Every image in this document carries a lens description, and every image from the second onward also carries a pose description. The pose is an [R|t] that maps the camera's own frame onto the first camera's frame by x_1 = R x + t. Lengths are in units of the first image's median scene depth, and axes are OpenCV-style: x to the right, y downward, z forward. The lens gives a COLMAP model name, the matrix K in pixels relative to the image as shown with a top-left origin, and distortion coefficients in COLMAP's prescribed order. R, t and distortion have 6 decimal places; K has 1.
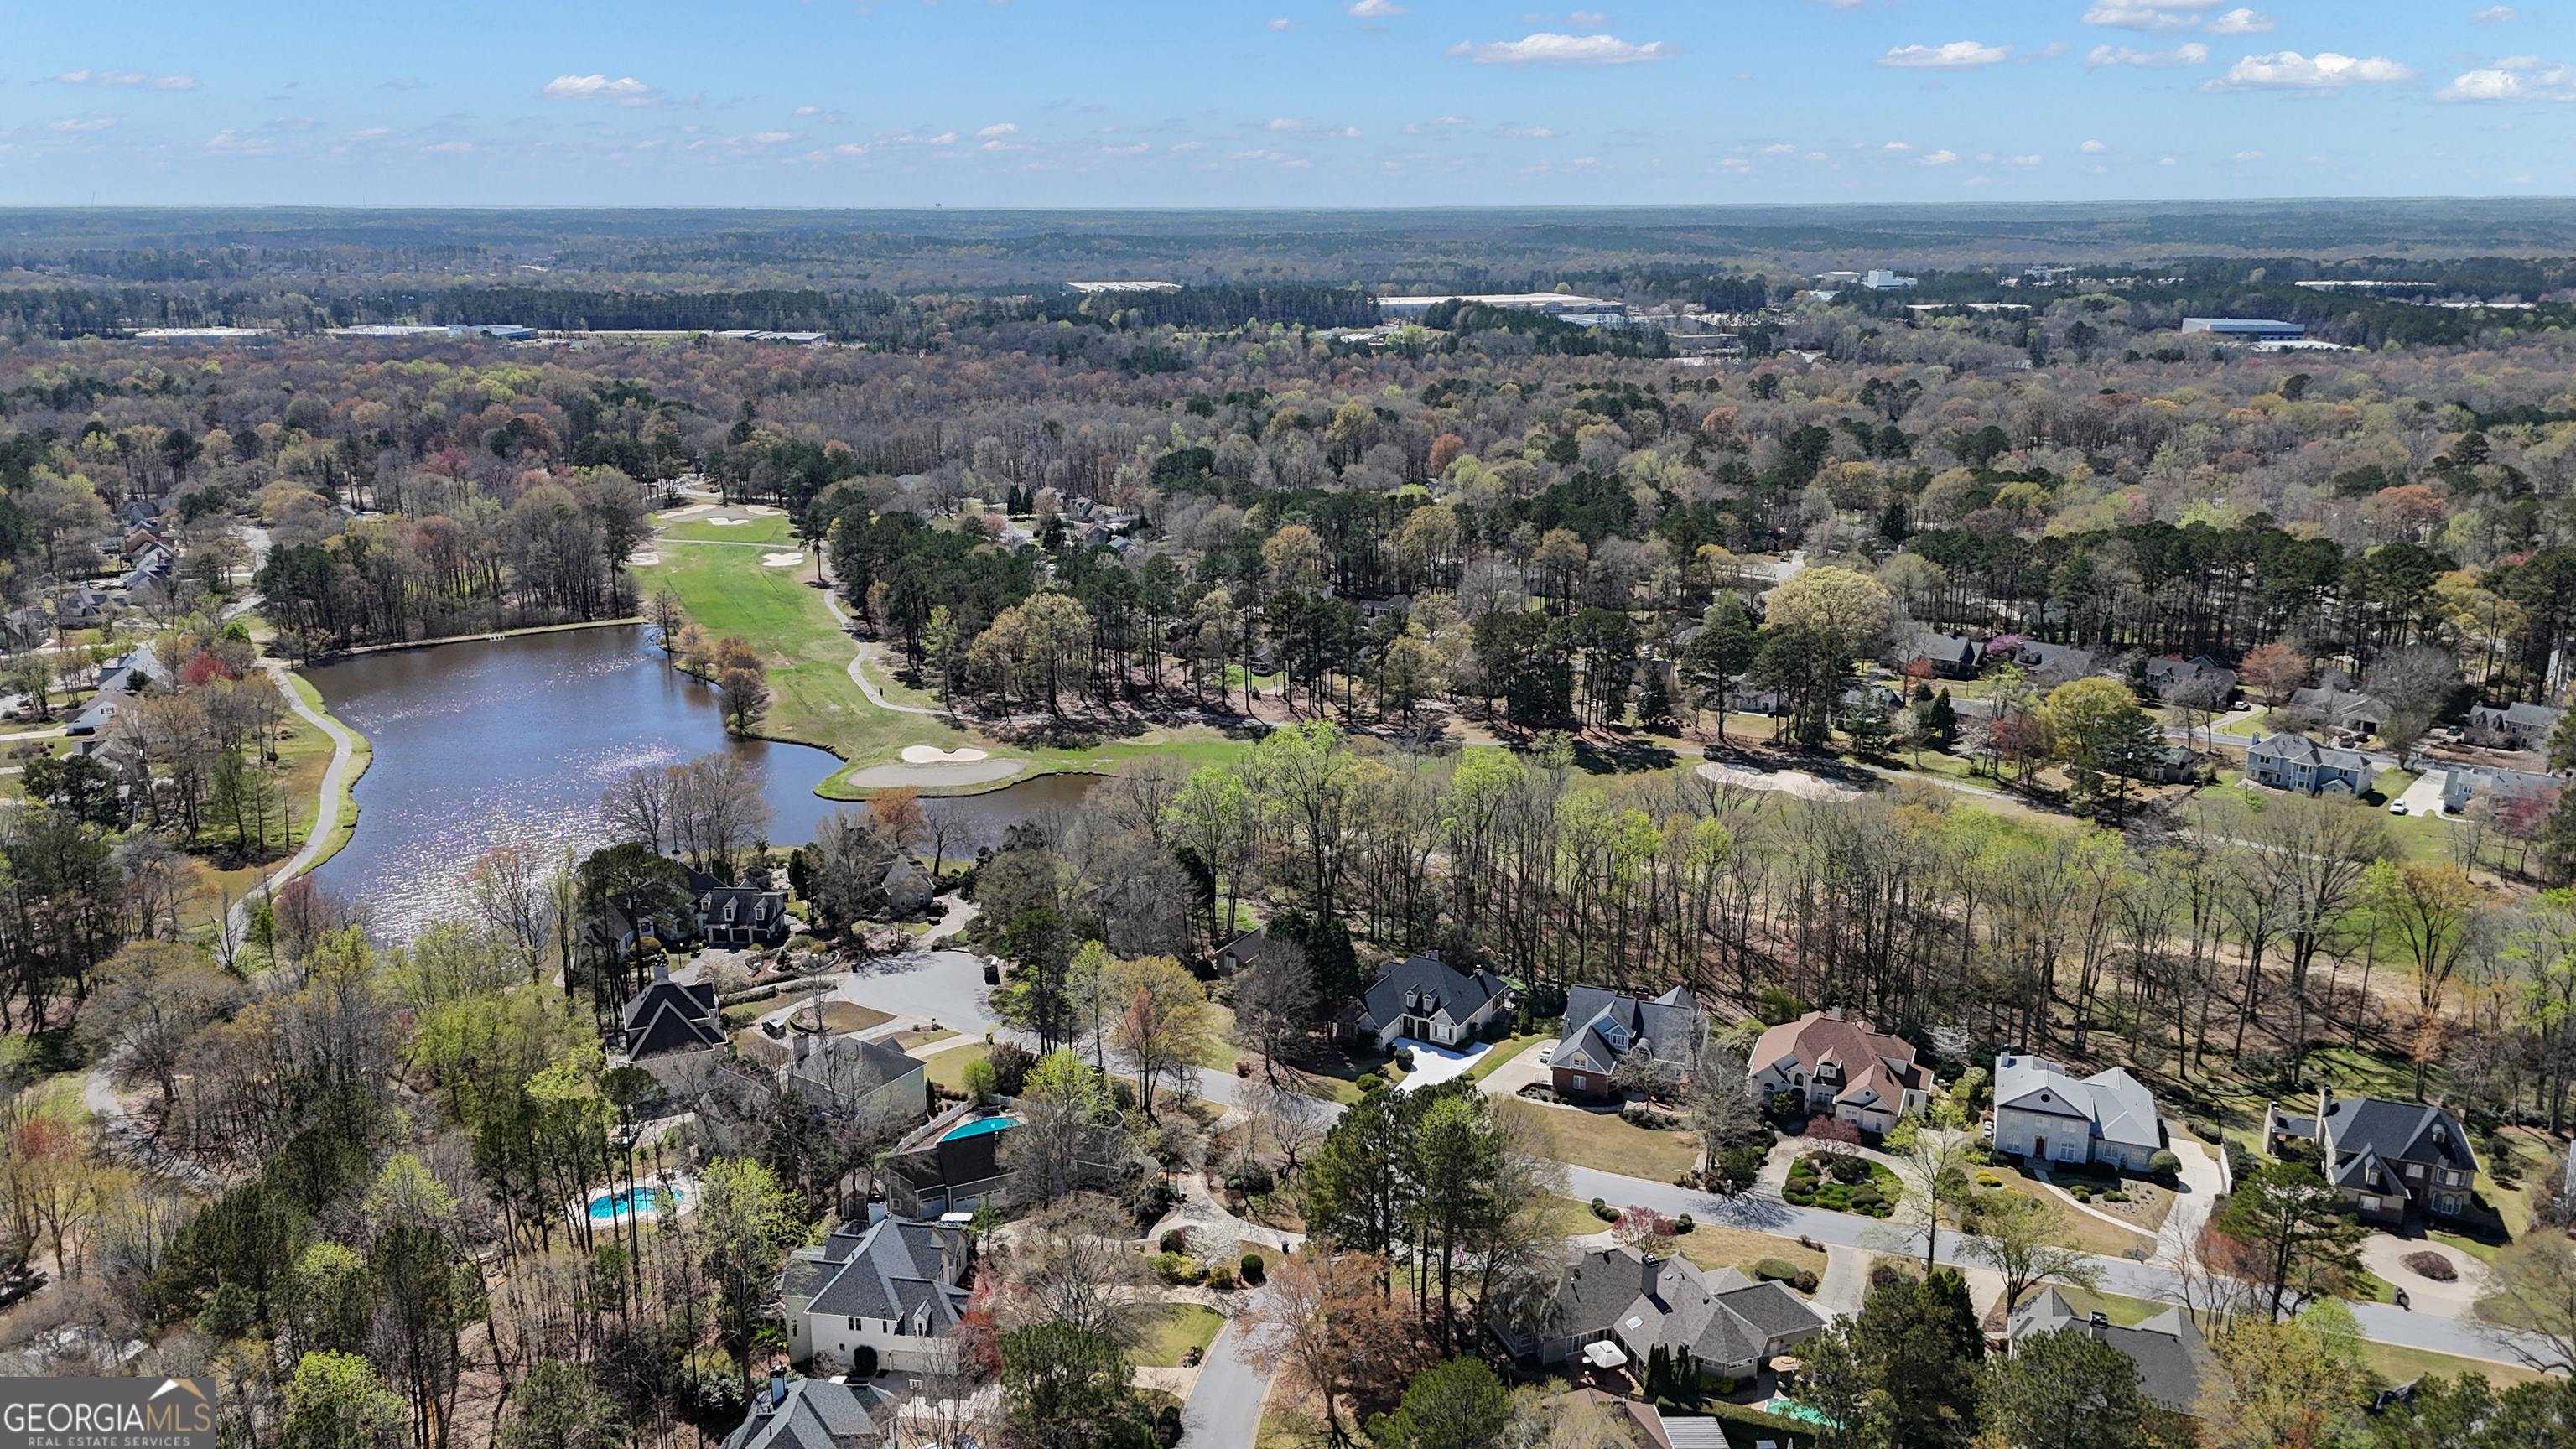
lens RADIAL K [[1885.1, 0, 1294.2], [0, 1885.1, 718.8], [0, 0, 1]] dist [0.028445, -0.002967]
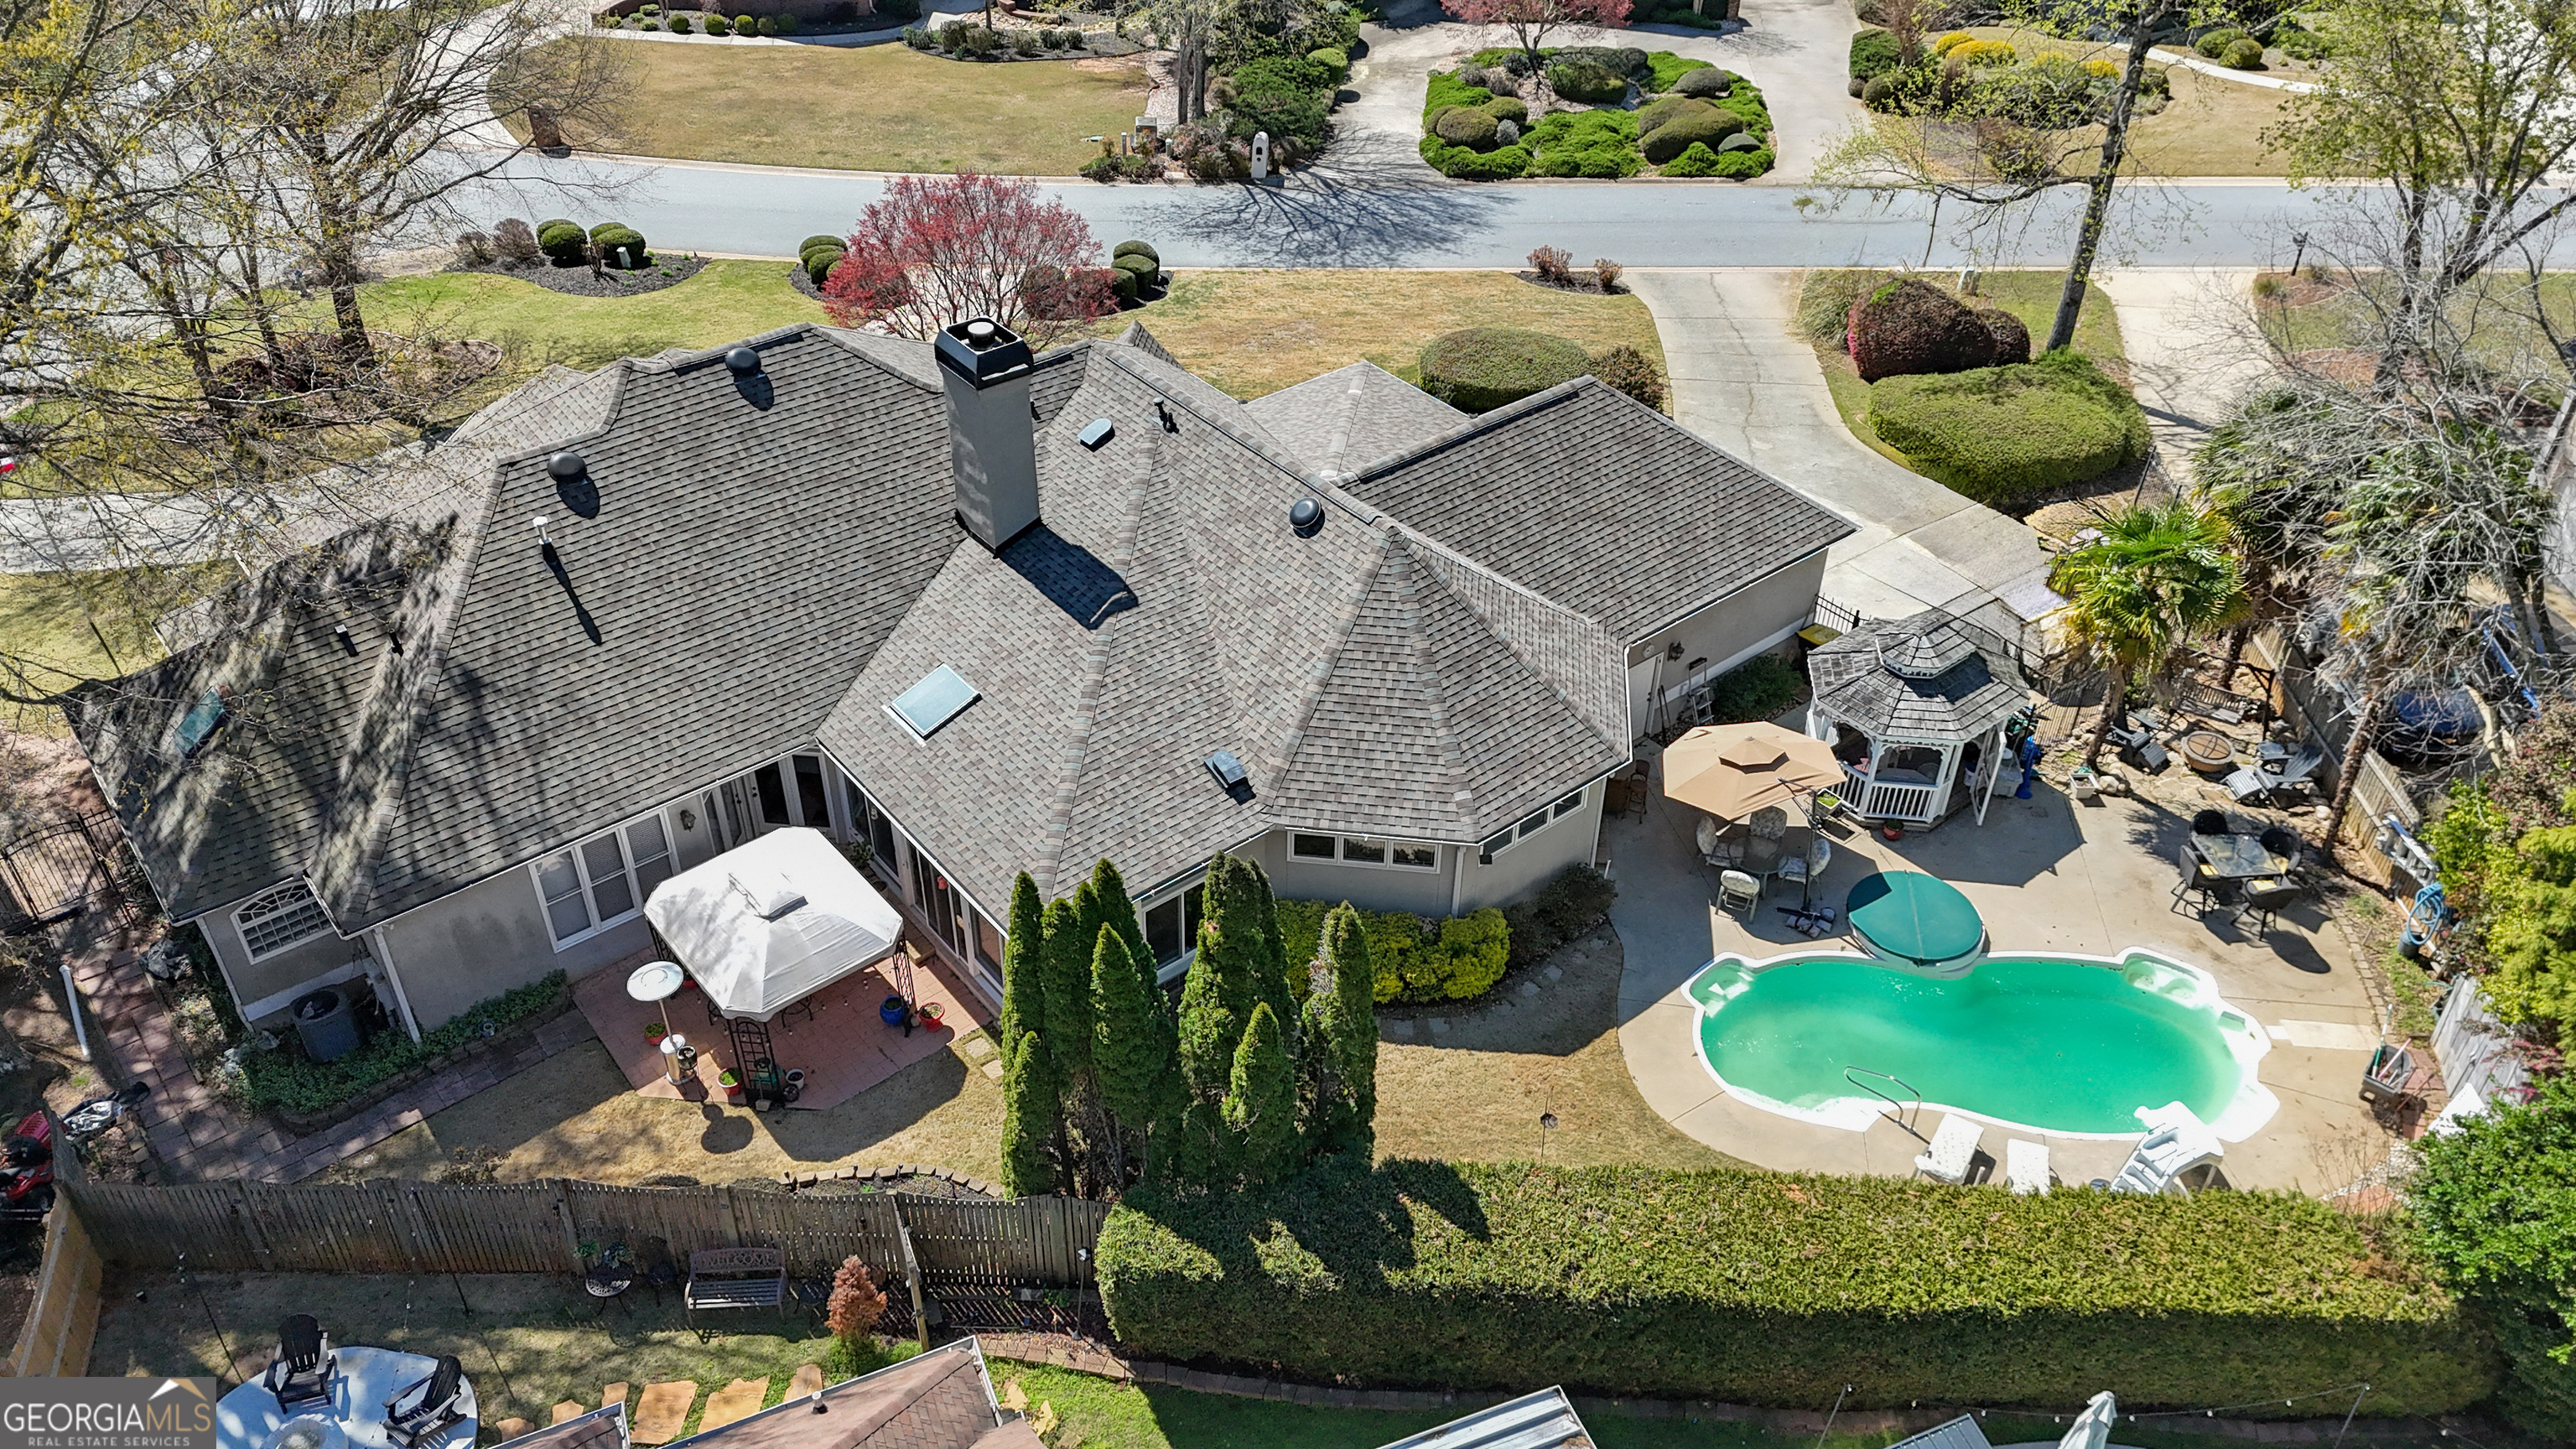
lens RADIAL K [[1885.1, 0, 1294.2], [0, 1885.1, 718.8], [0, 0, 1]] dist [0.028445, -0.002967]
pose [[0.946862, -0.183831, 0.263930, 0.139933], [0.070903, 0.919683, 0.386206, 0.216413], [-0.313729, -0.346970, 0.883847, 0.707358]]
